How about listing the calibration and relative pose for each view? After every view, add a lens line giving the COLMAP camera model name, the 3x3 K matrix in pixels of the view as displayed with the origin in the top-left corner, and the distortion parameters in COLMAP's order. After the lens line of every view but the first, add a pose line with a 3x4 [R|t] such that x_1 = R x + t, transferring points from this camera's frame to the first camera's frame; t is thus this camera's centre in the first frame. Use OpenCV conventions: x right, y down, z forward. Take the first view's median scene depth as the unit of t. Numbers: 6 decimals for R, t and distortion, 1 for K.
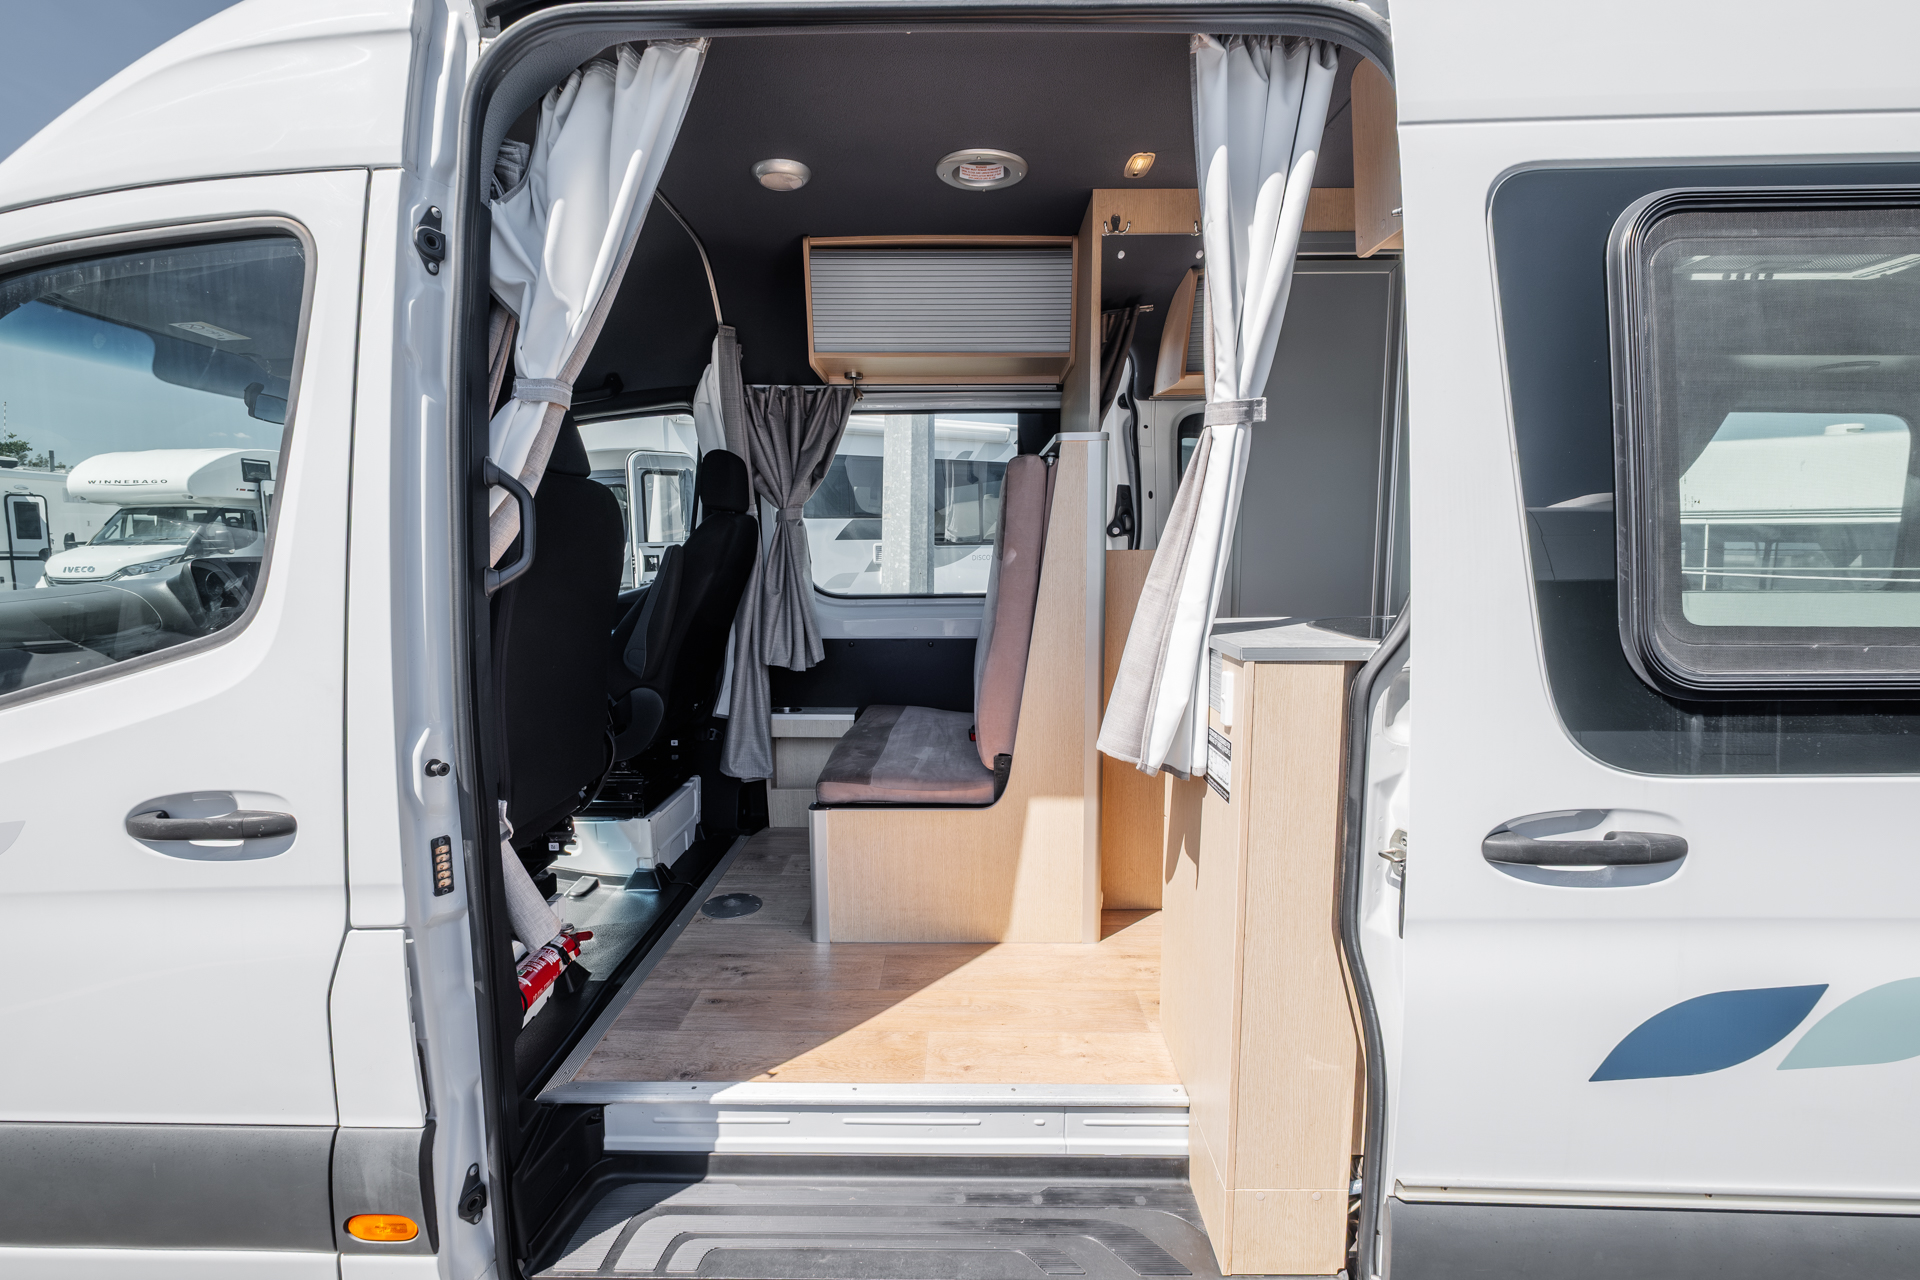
lens RADIAL K [[849.9, 0, 957.2], [0, 849.9, 638.6], [0, 0, 1]] dist [-0.001051, -0.001691]
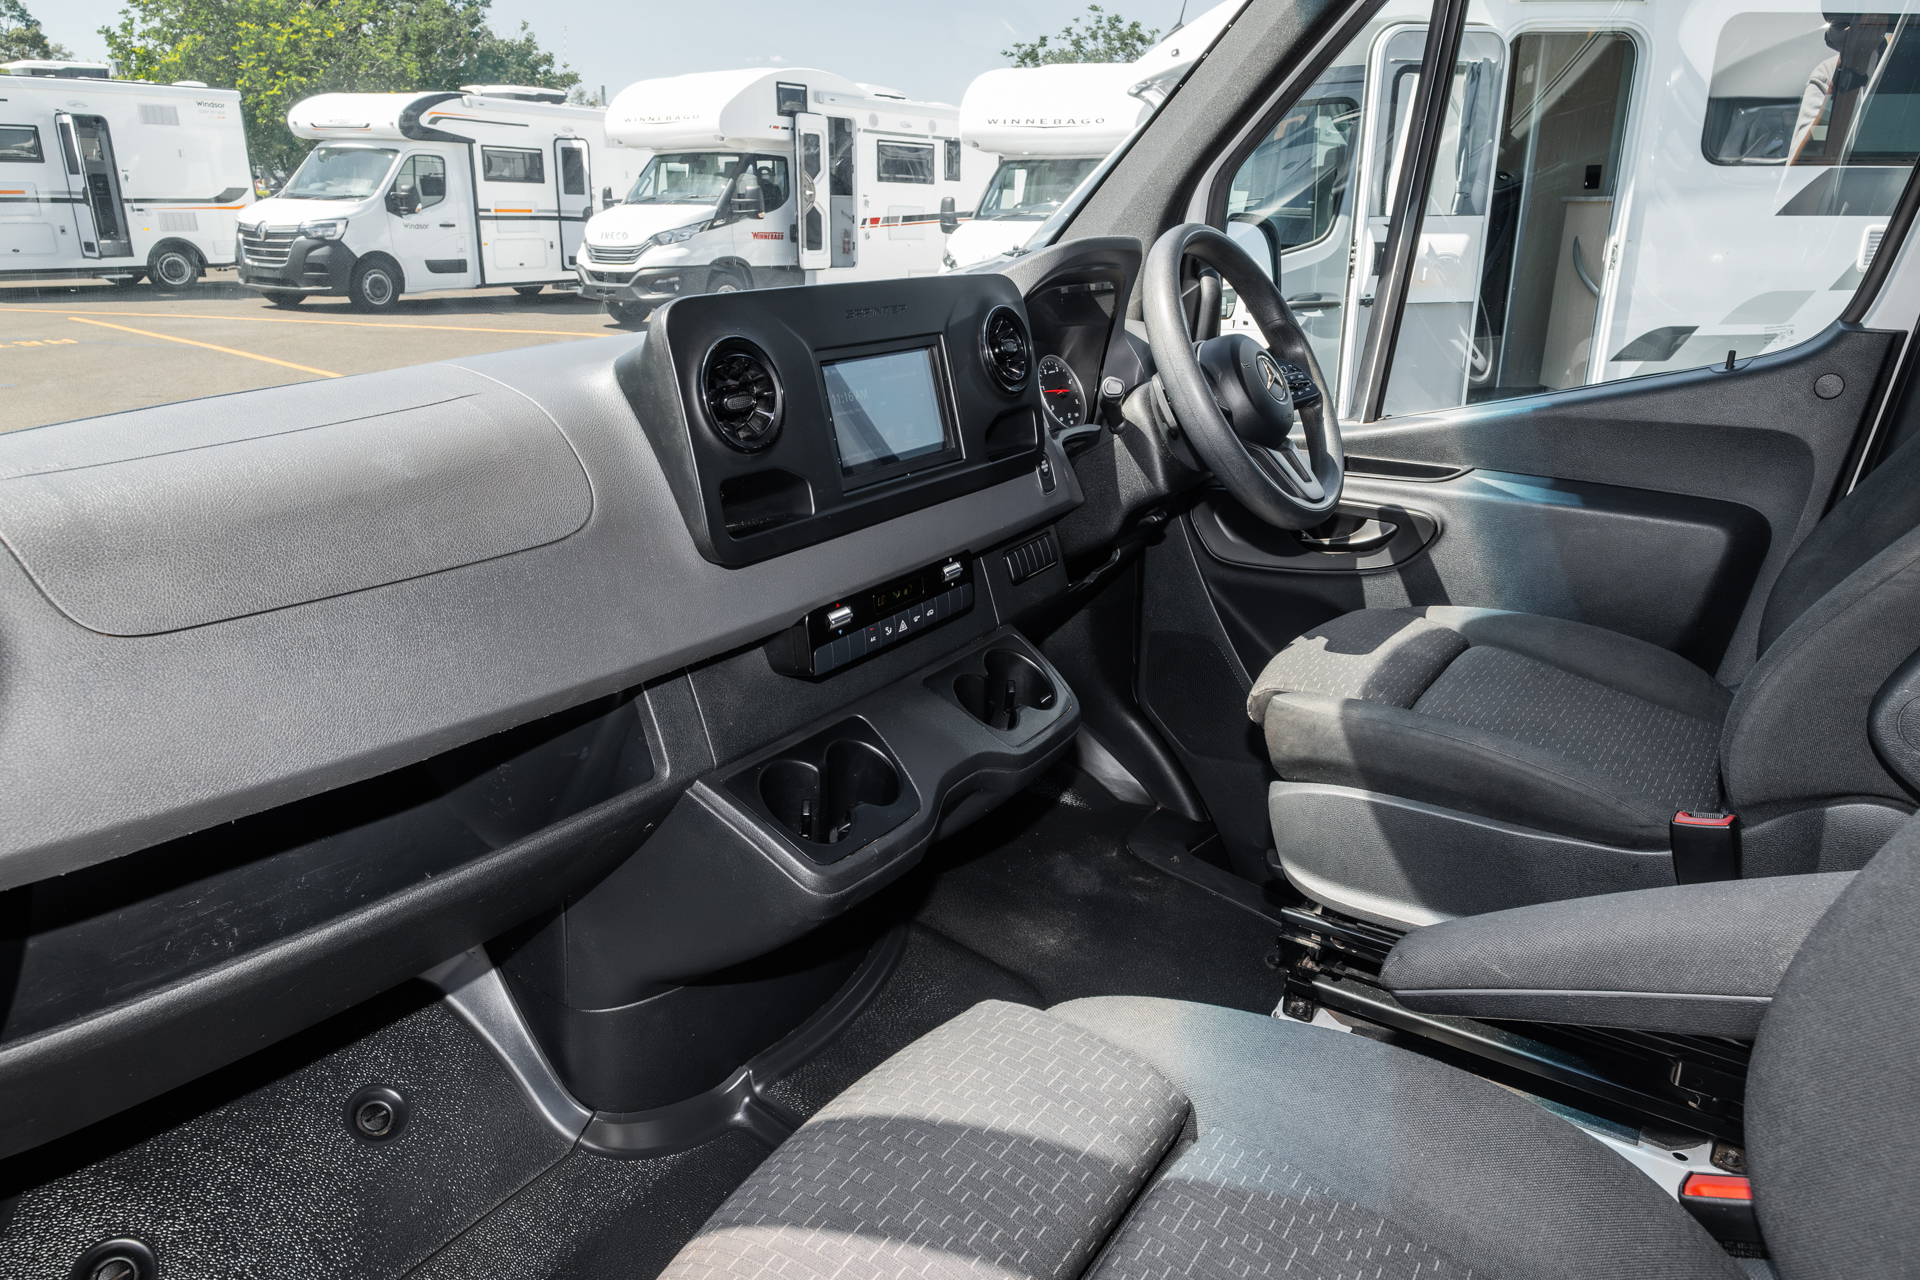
lens RADIAL K [[1258.1, 0, 962.2], [0, 1258.1, 666.5], [0, 0, 1]] dist [0.005346, 0.001165]
pose [[0.849724, 0.193769, -0.490329, -0.077630], [-0.074836, 0.964925, 0.251633, -0.010750], [0.521889, -0.177124, 0.834421, 0.088228]]
